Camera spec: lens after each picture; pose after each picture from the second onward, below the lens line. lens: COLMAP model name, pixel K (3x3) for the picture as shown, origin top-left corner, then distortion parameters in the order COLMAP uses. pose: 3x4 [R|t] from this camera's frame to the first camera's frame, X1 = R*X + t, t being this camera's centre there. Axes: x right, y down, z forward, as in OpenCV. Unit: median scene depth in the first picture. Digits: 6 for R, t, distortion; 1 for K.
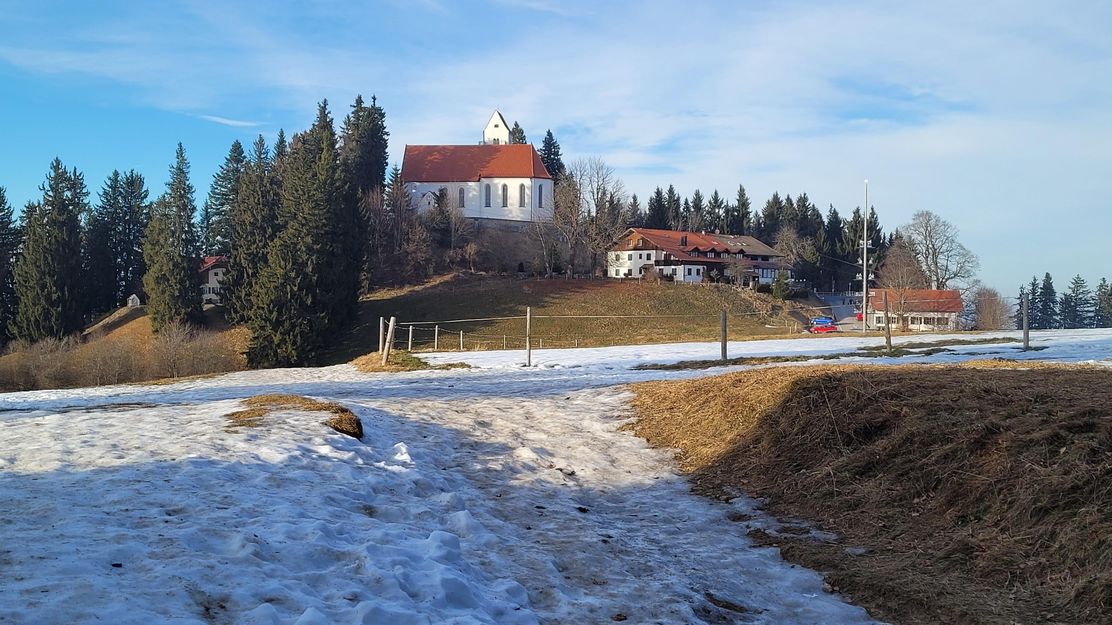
lens RADIAL K [[832.3, 0, 556.0], [0, 832.3, 312.5], [0, 0, 1]] dist [0.003586, 0.000852]
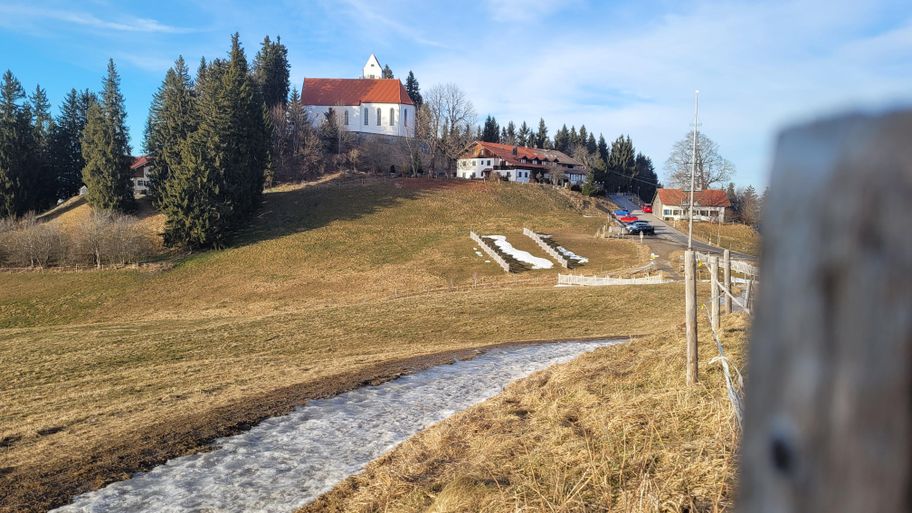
lens RADIAL K [[722.0, 0, 457.9], [0, 722.0, 255.1], [0, 0, 1]] dist [0.039386, -0.000154]
pose [[0.999163, 0.007648, 0.040180, 0.017516], [-0.010547, 0.997316, 0.072455, -0.003611], [-0.039518, -0.072818, 0.996562, -0.157634]]
